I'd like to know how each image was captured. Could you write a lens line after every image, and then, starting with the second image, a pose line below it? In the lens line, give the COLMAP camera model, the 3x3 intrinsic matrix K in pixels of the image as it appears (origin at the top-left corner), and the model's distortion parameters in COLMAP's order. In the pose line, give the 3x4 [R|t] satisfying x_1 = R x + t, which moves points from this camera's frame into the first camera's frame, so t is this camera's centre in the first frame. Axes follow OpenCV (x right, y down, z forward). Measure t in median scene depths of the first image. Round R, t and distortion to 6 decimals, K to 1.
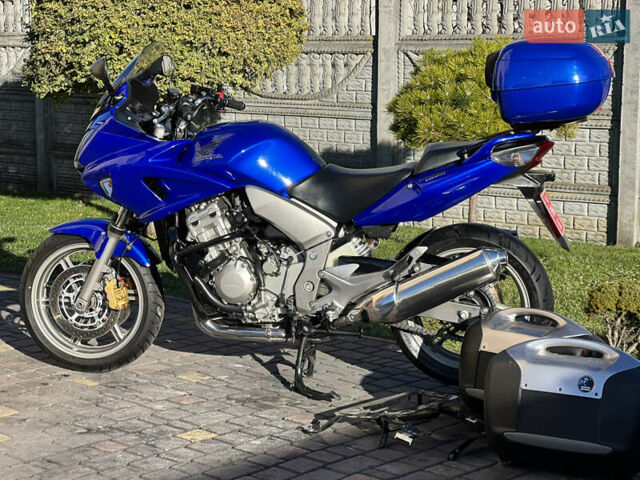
lens RADIAL K [[1486.9, 0, 320.0], [0, 1486.9, 240.0], [0, 0, 1]] dist [0.044737, 0.795563]
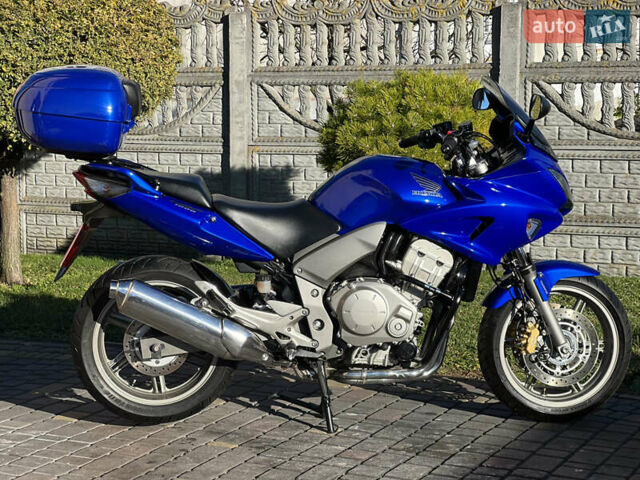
lens RADIAL K [[1486.9, 0, 320.0], [0, 1486.9, 240.0], [0, 0, 1]] dist [0.044737, 0.795563]
pose [[0.952094, -0.042668, 0.302814, -0.211530], [0.048827, 0.998725, -0.012796, -0.009208], [-0.301882, 0.026968, 0.952964, 0.058212]]
